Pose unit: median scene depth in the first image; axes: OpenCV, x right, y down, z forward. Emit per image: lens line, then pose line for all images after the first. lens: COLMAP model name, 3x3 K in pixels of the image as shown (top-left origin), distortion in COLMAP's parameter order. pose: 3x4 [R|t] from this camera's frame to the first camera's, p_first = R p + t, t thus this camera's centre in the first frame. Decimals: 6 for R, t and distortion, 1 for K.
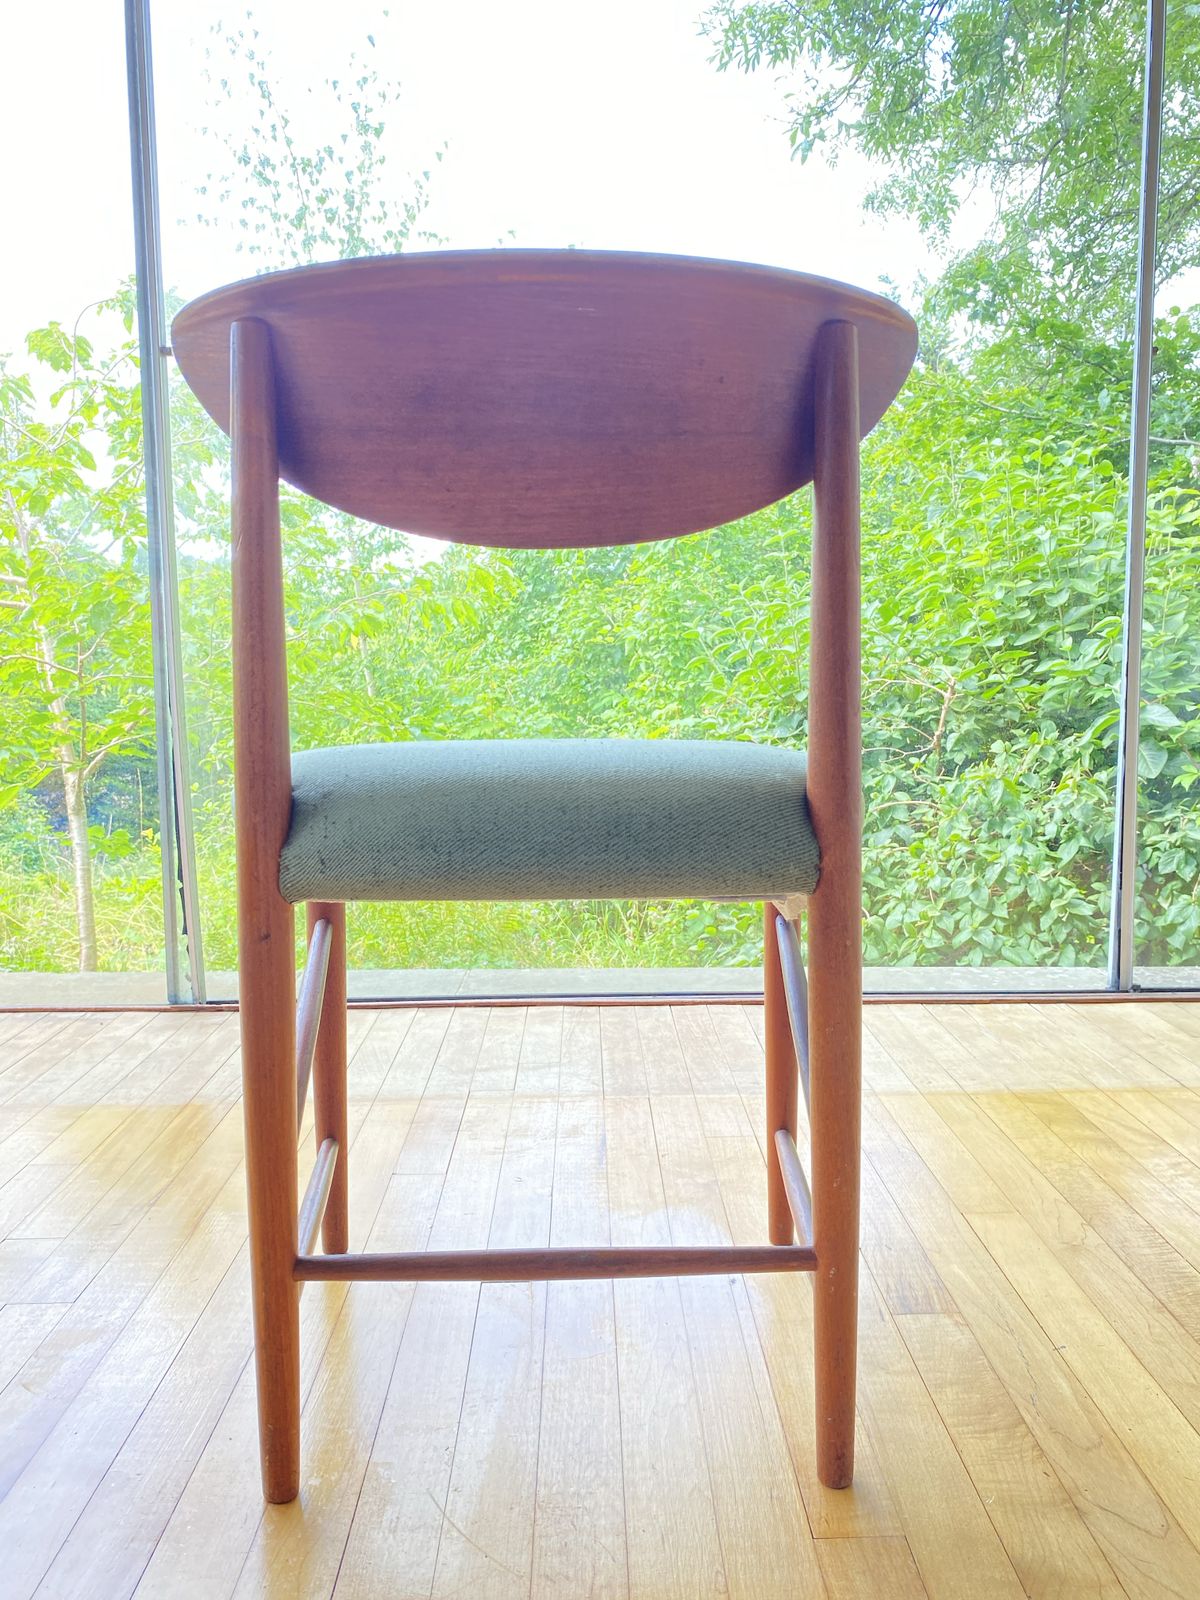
lens RADIAL K [[1226.7, 0, 615.0], [0, 1226.7, 816.7], [0, 0, 1]] dist [0.014953, -0.013165]
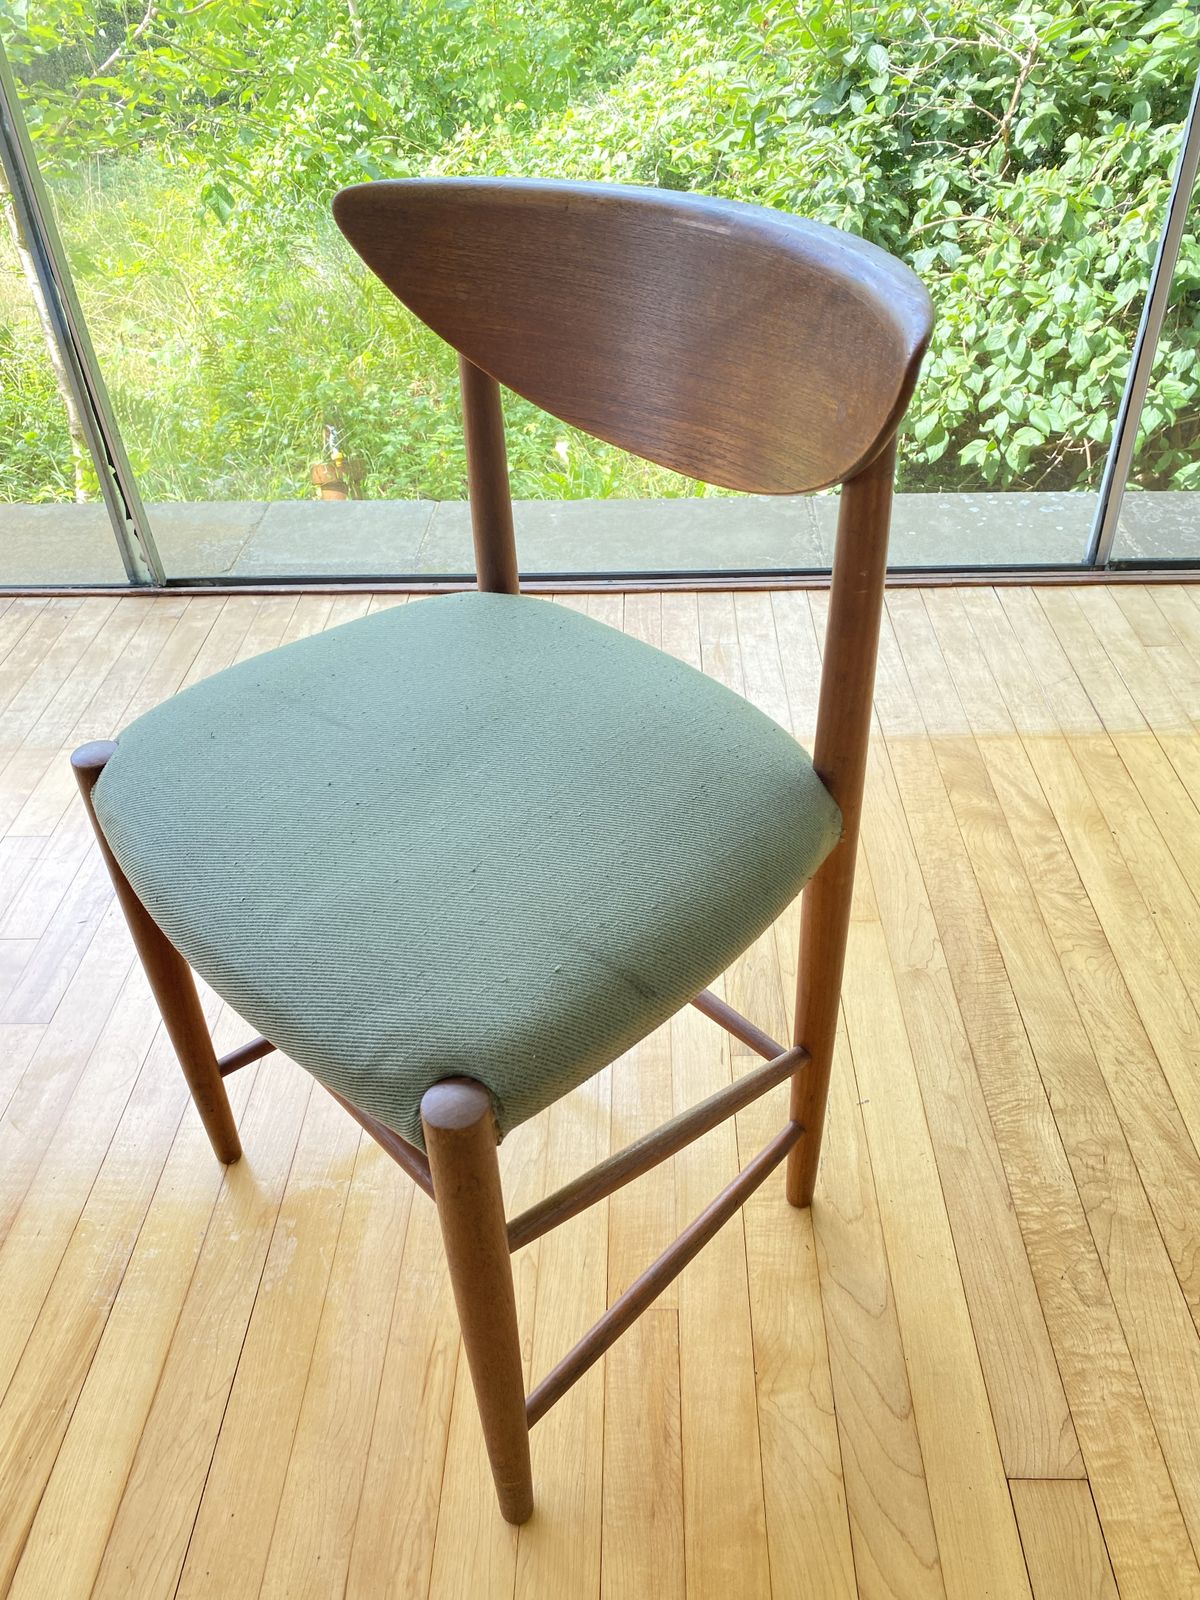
lens RADIAL K [[1226.7, 0, 611.6], [0, 1226.7, 807.6], [0, 0, 1]] dist [0.014953, -0.013165]
pose [[0.998545, 0.011345, -0.052712, 0.049405], [0.017710, 0.854359, 0.519382, -0.117614], [0.050927, -0.519560, 0.852915, 0.035809]]
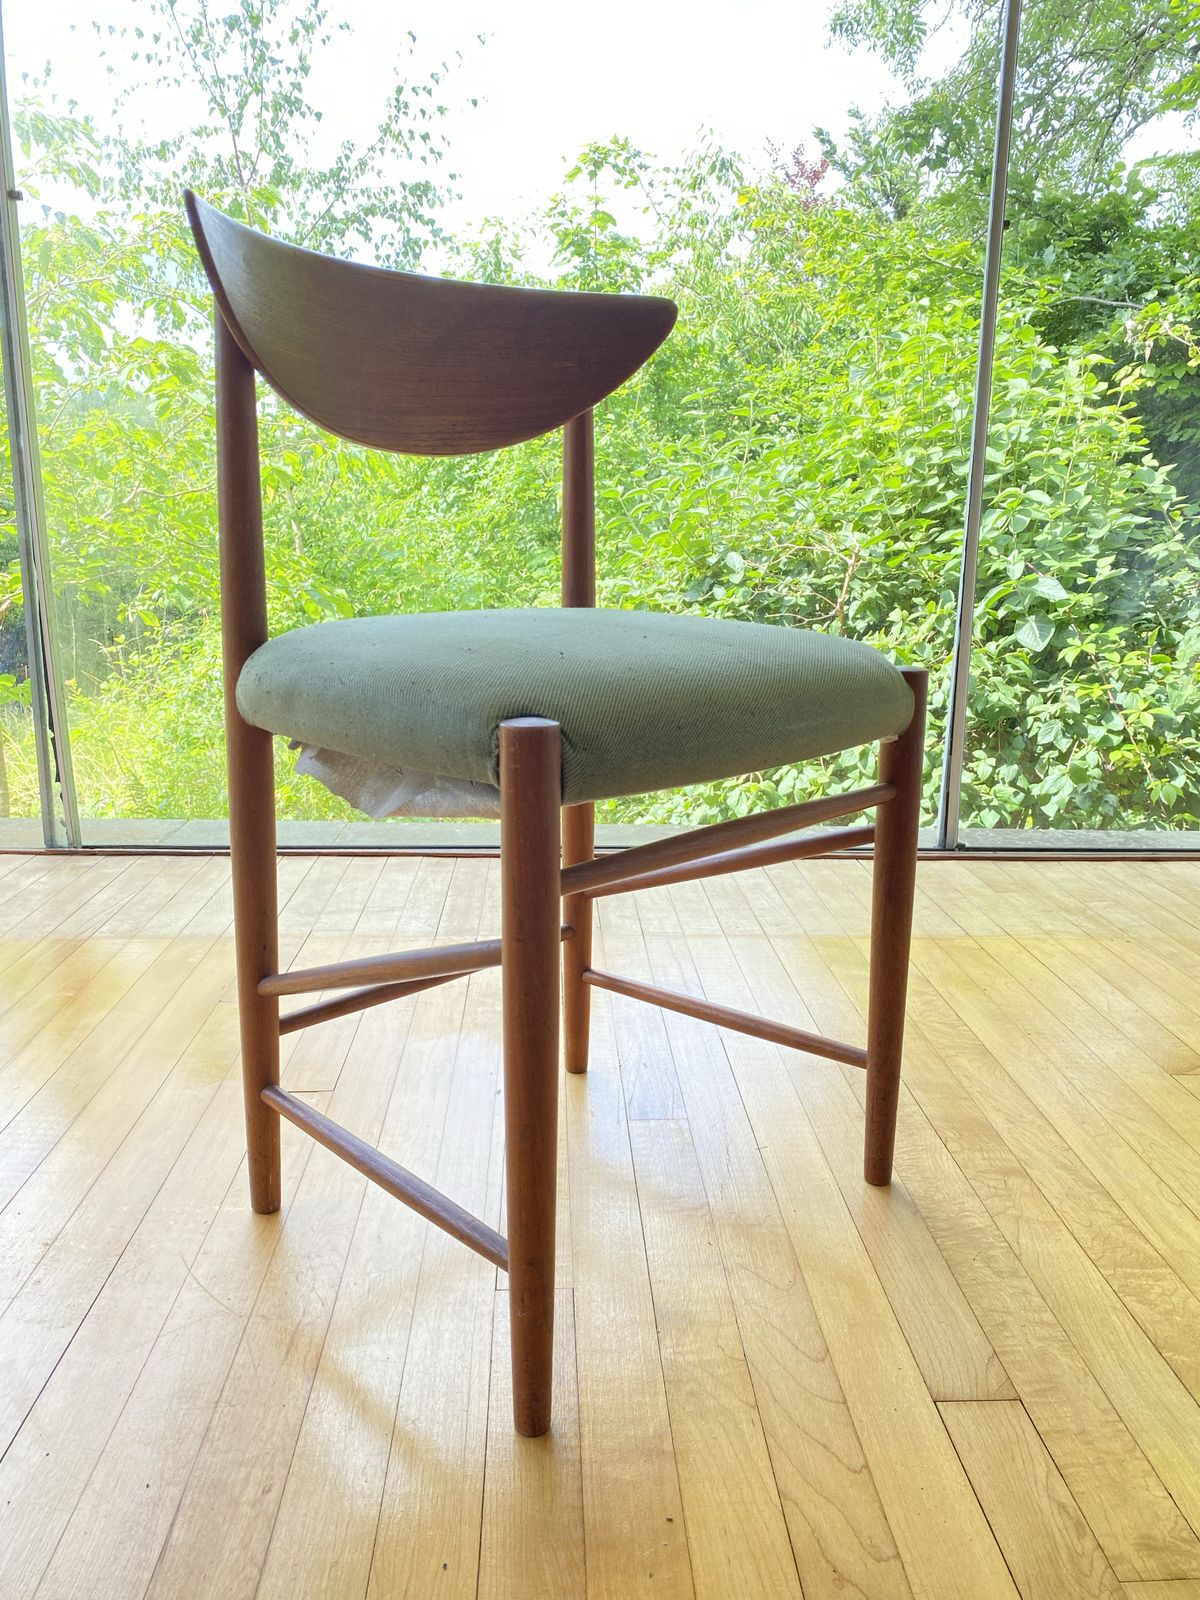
lens RADIAL K [[1226.7, 0, 607.5], [0, 1226.7, 821.9], [0, 0, 1]] dist [0.014953, -0.013165]
pose [[0.999488, 0.016750, 0.027254, 0.049594], [-0.019843, 0.992877, 0.117482, -0.001654], [-0.025092, -0.117963, 0.992701, -0.029276]]
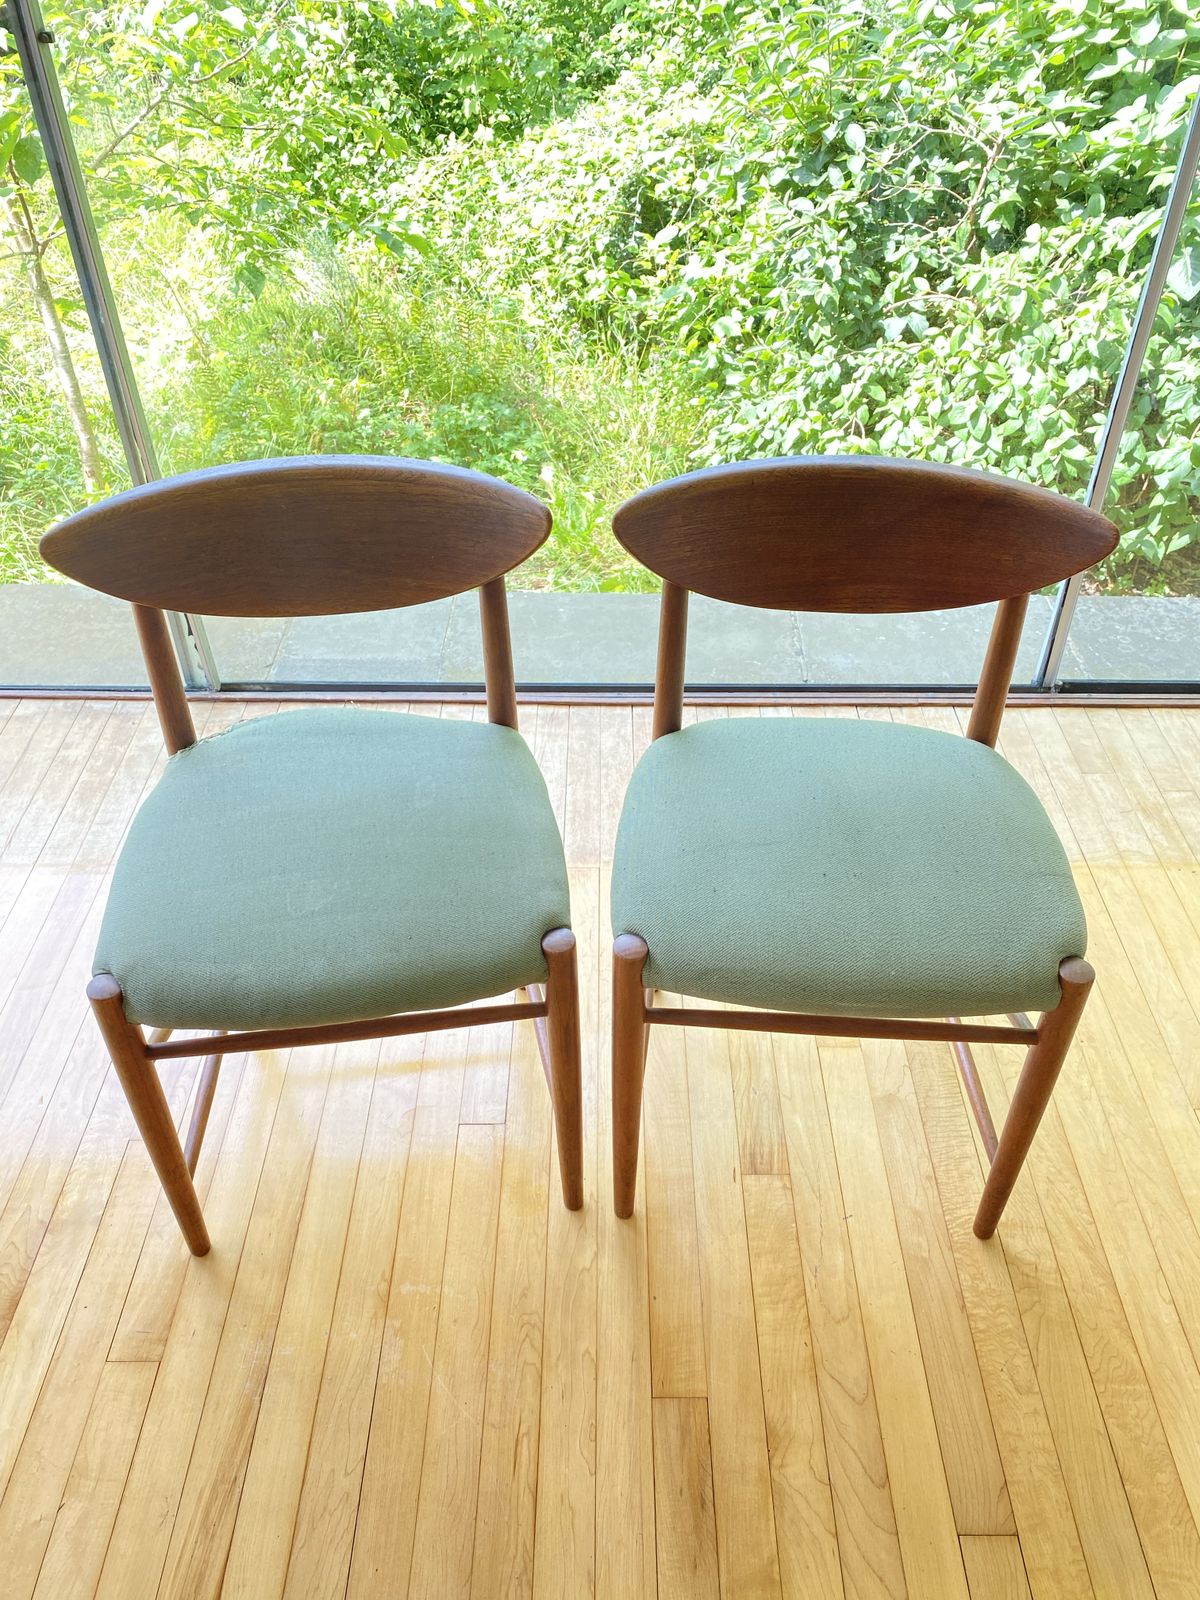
lens RADIAL K [[1226.7, 0, 609.2], [0, 1226.7, 785.8], [0, 0, 1]] dist [0.014953, -0.013165]
pose [[0.999609, 0.024065, -0.014247, 0.022944], [-0.012258, 0.834925, 0.550227, -0.223334], [0.025137, -0.549837, 0.834894, 0.012302]]
